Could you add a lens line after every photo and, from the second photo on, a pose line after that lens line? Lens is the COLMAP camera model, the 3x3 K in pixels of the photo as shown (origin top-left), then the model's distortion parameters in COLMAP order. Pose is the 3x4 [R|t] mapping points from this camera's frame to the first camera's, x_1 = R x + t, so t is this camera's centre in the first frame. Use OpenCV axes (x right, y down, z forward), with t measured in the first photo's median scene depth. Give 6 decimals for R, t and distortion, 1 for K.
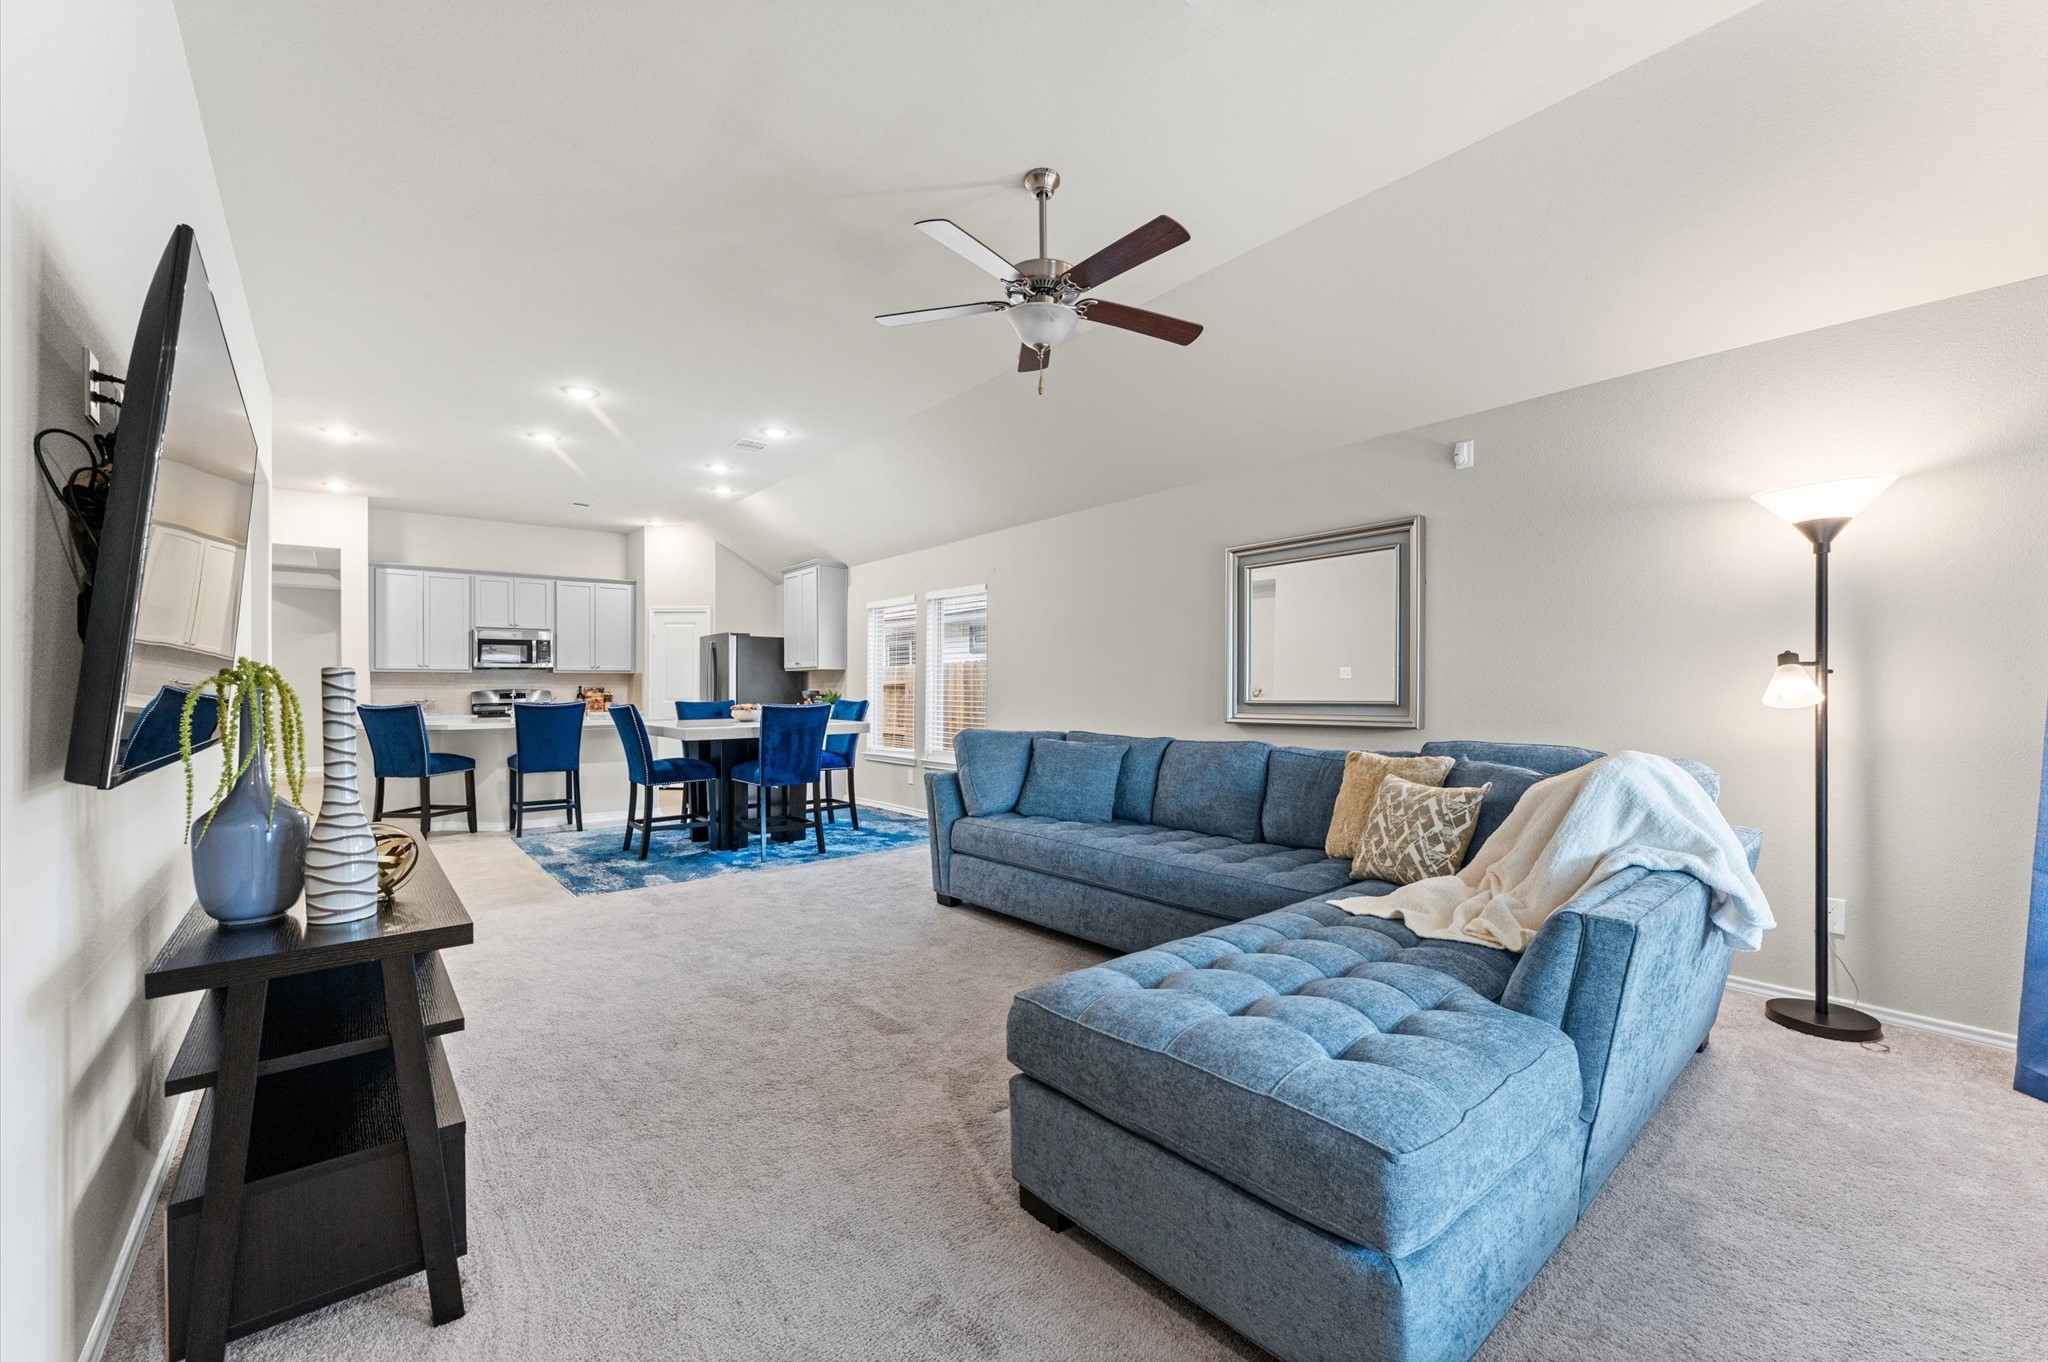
lens RADIAL K [[829.7, 0, 1024.0], [0, 829.7, 681.0], [0, 0, 1]] dist [0.000570, 0.000228]
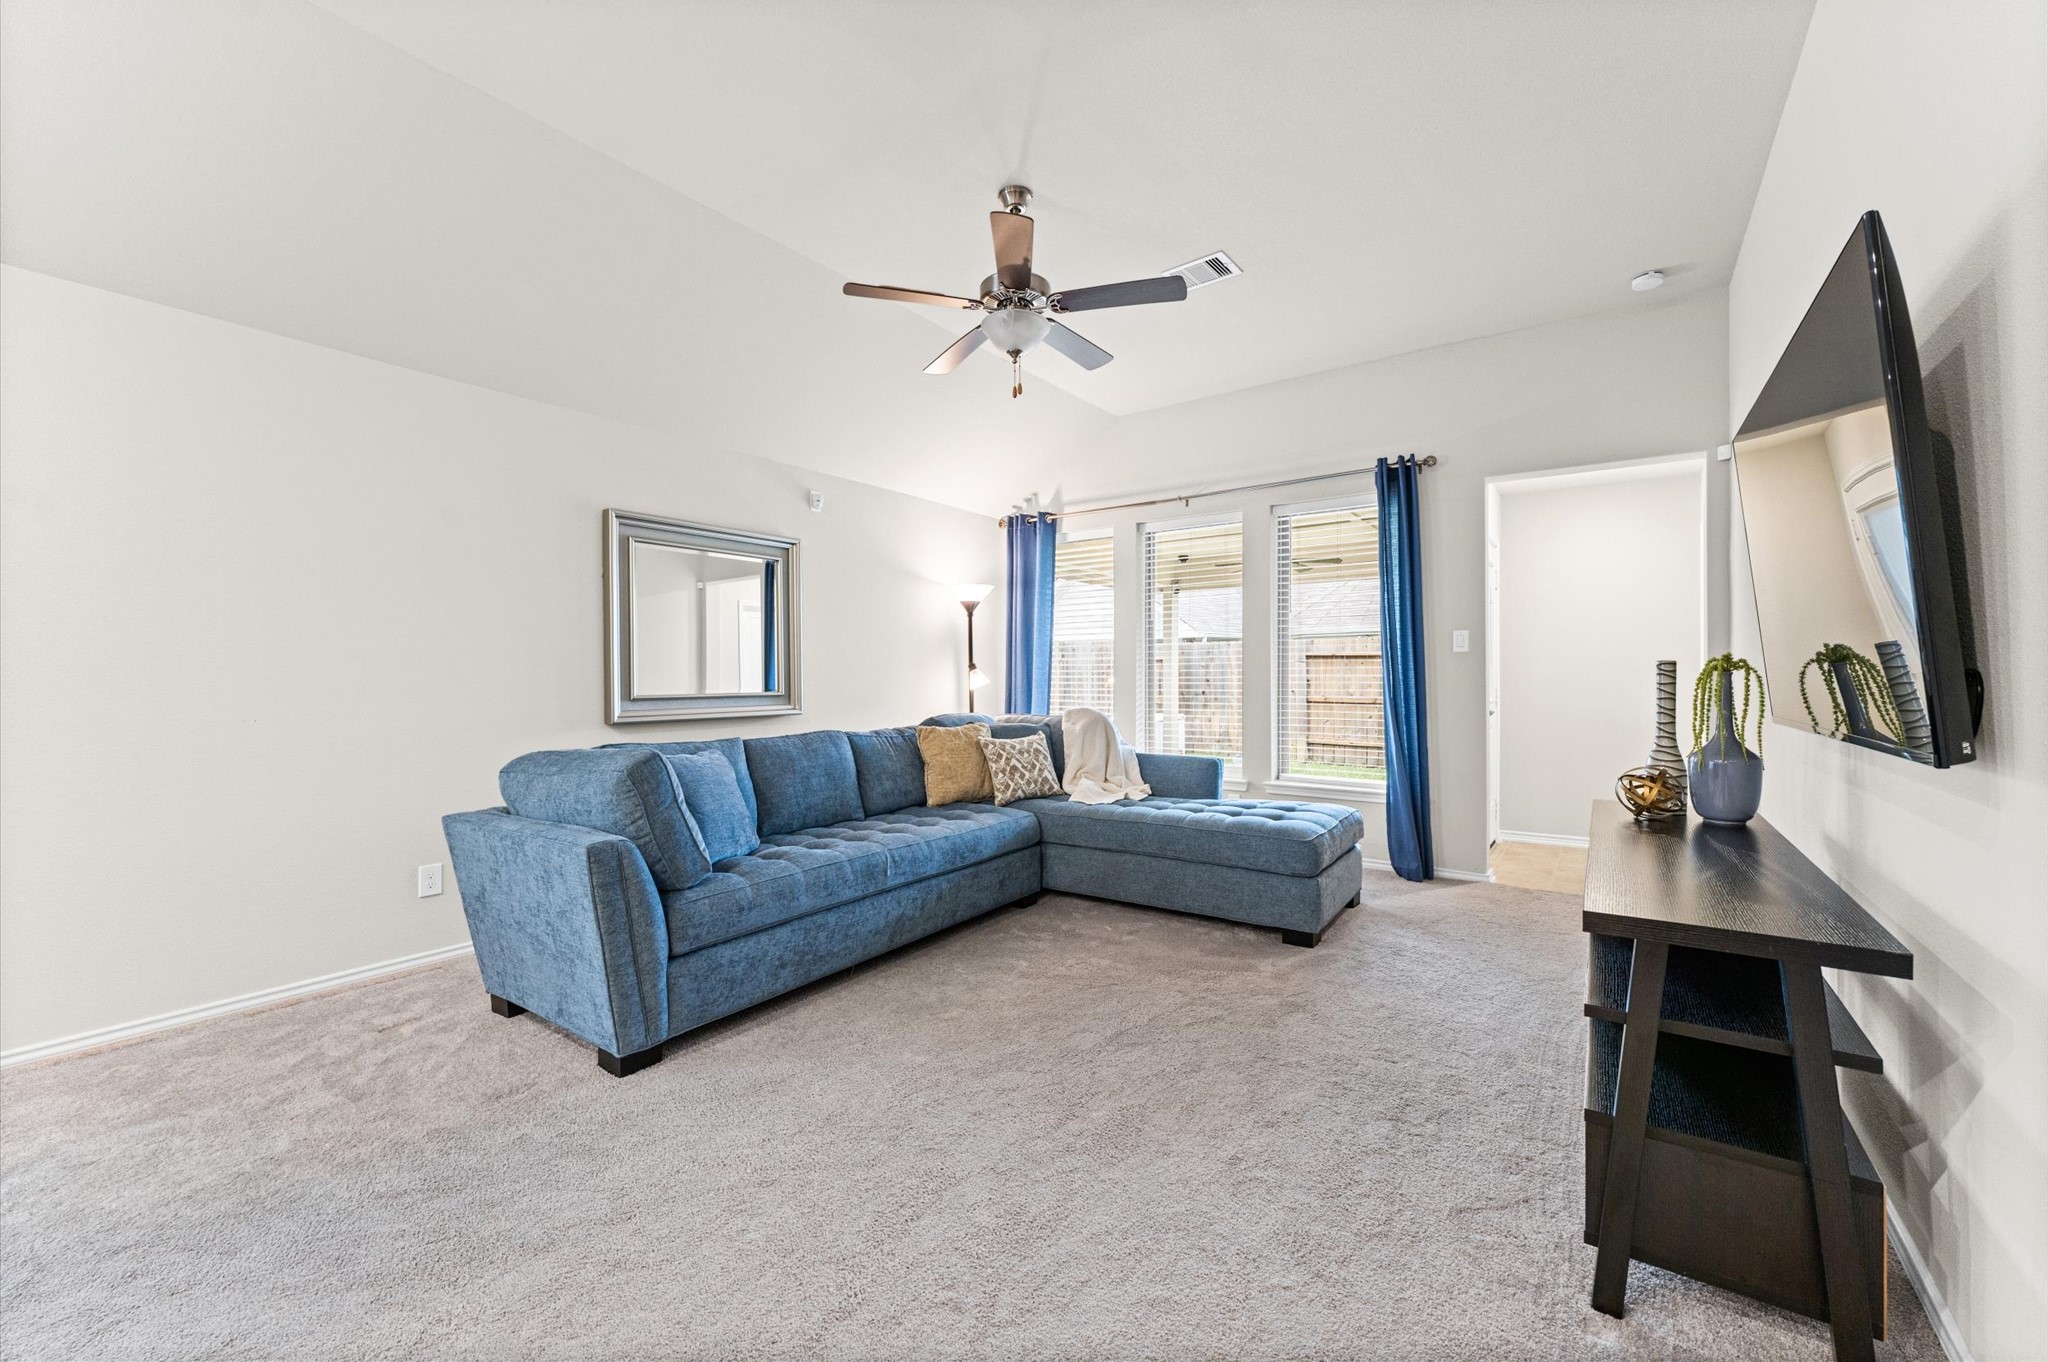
lens RADIAL K [[800.8, 0, 1027.5], [0, 800.8, 681.8], [0, 0, 1]] dist [0.000757, 0.000195]
pose [[-0.250359, 0.002646, 0.968149, -0.950847], [-0.001685, 0.999994, -0.003169, 0.015698], [-0.968152, -0.002425, -0.250353, 1.226383]]
